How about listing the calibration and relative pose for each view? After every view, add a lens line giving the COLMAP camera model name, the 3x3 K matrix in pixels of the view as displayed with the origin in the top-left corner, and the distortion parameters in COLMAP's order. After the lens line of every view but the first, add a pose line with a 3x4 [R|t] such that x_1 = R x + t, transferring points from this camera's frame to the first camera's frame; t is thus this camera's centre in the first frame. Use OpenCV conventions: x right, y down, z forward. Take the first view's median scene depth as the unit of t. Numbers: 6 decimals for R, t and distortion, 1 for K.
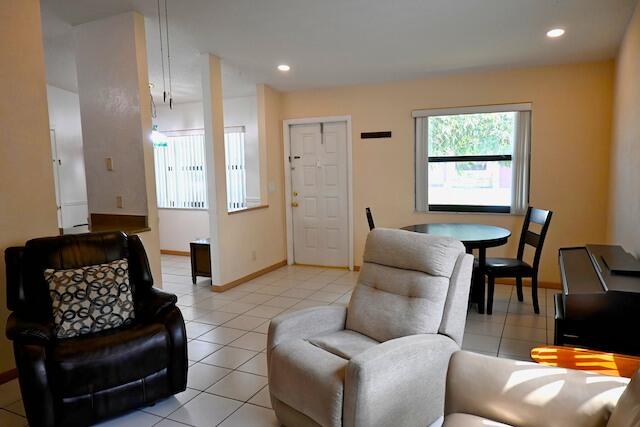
lens RADIAL K [[459.2, 0, 320.0], [0, 459.2, 213.5], [0, 0, 1]] dist [0.001200, -0.003095]
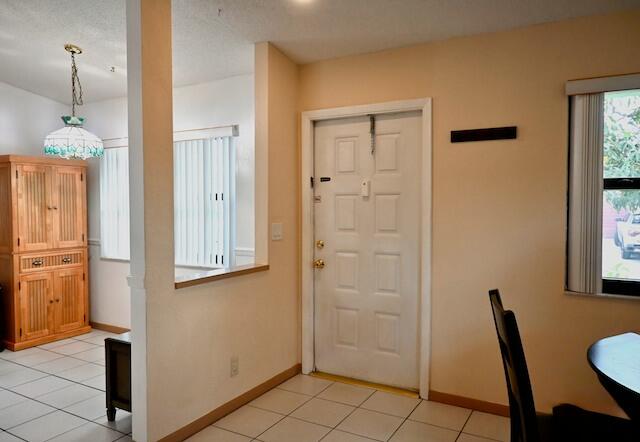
lens RADIAL K [[469.3, 0, 320.0], [0, 469.3, 221.0], [0, 0, 1]] dist [-0.002338, 0.001794]
pose [[0.997246, 0.026254, -0.069360, -0.016143], [-0.031392, 0.996760, -0.074057, -0.031008], [0.067191, 0.076030, 0.994839, 0.457403]]
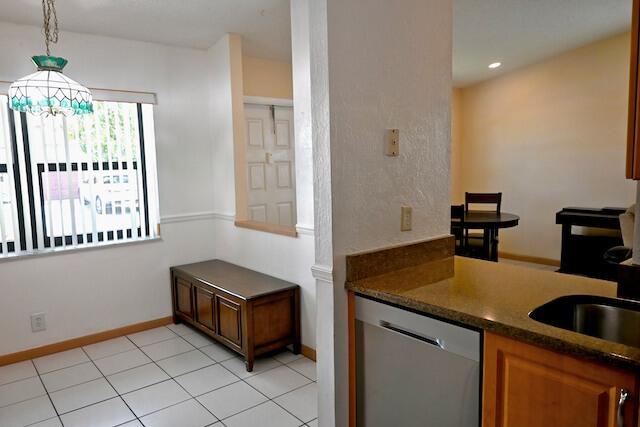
lens RADIAL K [[459.2, 0, 320.0], [0, 459.2, 213.5], [0, 0, 1]] dist [0.001200, -0.003095]
pose [[0.404289, -0.090998, 0.910093, -0.673416], [0.114454, 0.992250, 0.048369, -0.048221], [-0.907442, 0.084609, 0.411571, 0.633502]]
